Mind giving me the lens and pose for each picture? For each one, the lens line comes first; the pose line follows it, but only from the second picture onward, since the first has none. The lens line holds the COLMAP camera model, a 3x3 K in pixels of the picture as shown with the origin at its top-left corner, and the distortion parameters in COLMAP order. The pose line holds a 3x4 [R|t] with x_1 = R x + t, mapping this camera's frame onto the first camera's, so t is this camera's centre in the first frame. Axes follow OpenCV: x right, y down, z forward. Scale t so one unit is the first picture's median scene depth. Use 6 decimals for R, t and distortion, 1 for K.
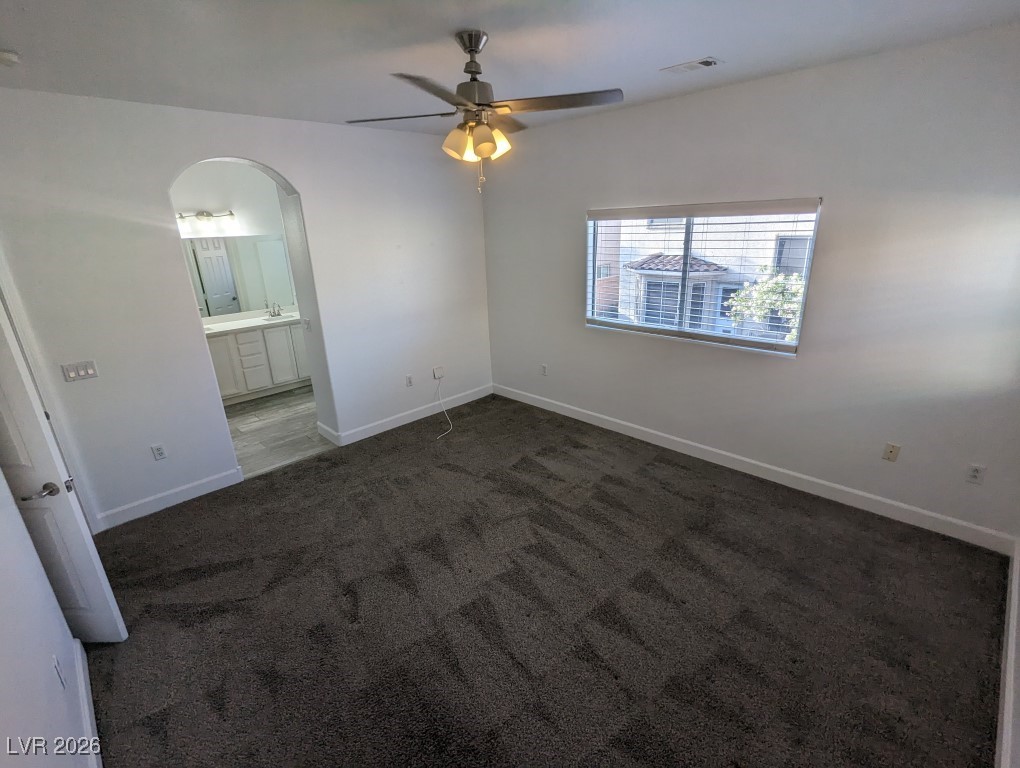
lens RADIAL K [[484.5, 0, 511.0], [0, 484.5, 385.0], [0, 0, 1]] dist [-0.001232, 0.000927]
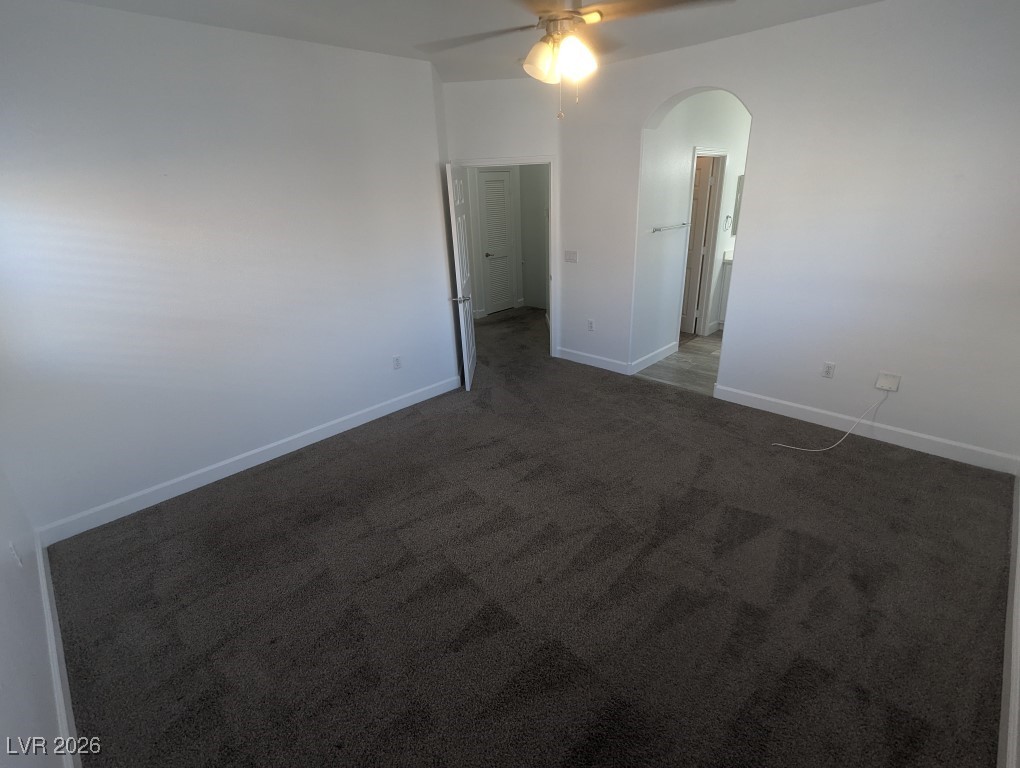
lens RADIAL K [[484.5, 0, 503.4], [0, 484.5, 389.8], [0, 0, 1]] dist [-0.001232, 0.000927]
pose [[0.009859, 0.419092, -0.907890, 0.504743], [-0.281529, 0.872371, 0.399638, -0.151049], [0.959502, 0.251657, 0.126588, 0.483087]]
